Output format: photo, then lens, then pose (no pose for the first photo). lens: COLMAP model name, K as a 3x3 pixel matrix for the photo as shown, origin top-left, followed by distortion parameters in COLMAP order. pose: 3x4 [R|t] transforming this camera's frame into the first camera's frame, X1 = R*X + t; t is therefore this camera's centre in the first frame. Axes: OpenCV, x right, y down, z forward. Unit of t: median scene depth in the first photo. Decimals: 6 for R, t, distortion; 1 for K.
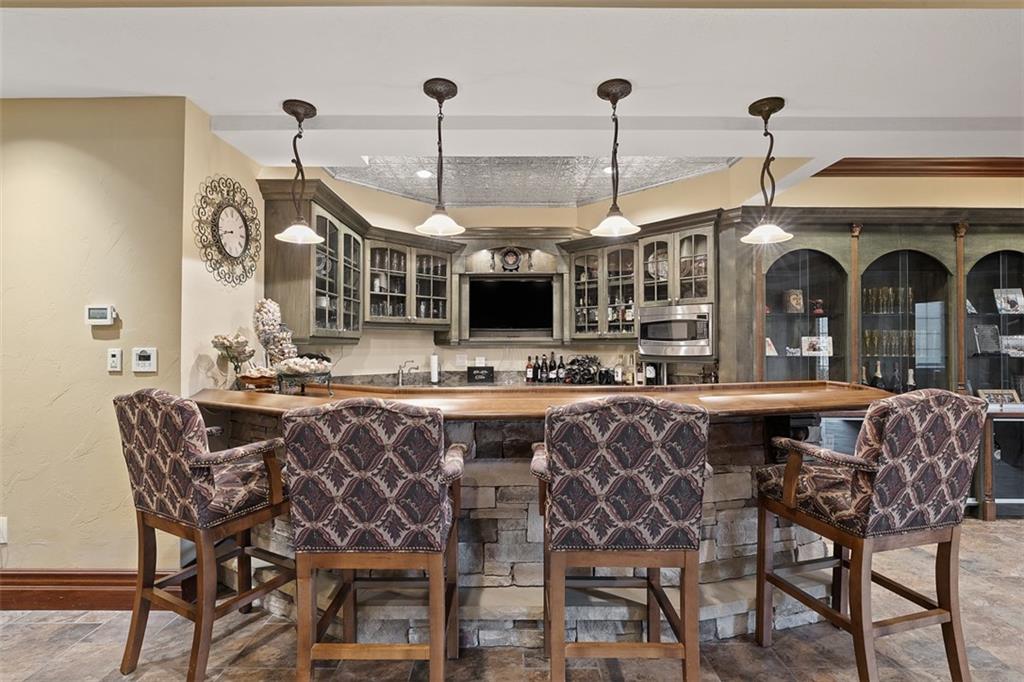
lens RADIAL K [[467.6, 0, 516.6], [0, 467.6, 342.0], [0, 0, 1]] dist [0.003201, 0.000298]
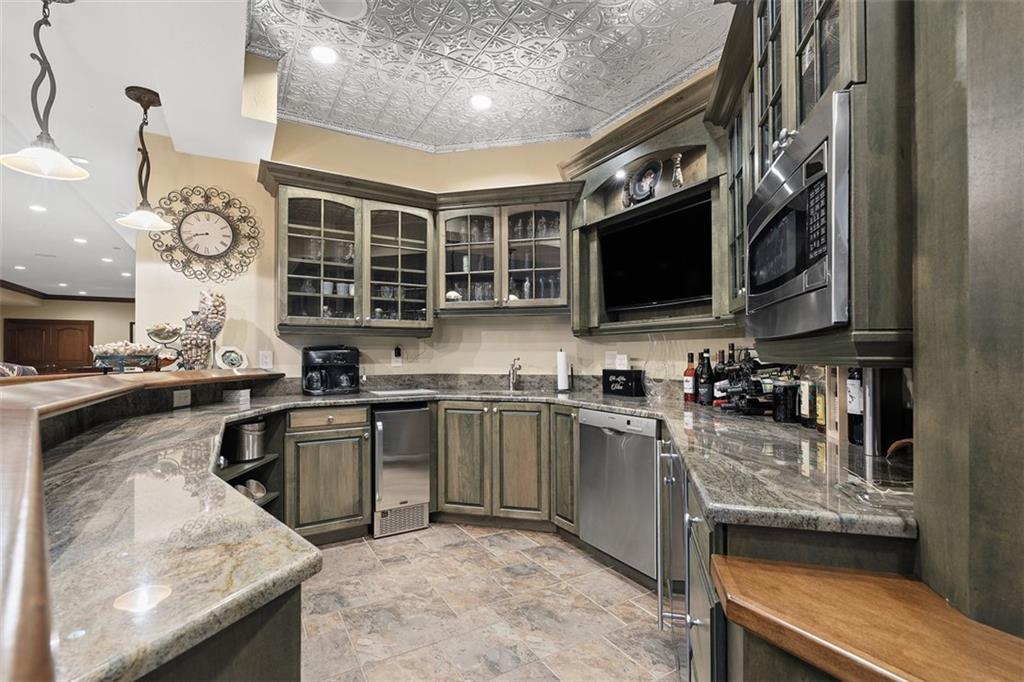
lens RADIAL K [[467.6, 0, 513.4], [0, 467.6, 346.2], [0, 0, 1]] dist [0.003201, 0.000298]
pose [[0.509474, -0.015683, -0.860343, 0.418512], [0.006936, 0.999876, -0.014119, 0.031809], [0.860458, 0.001226, 0.509520, 0.612123]]
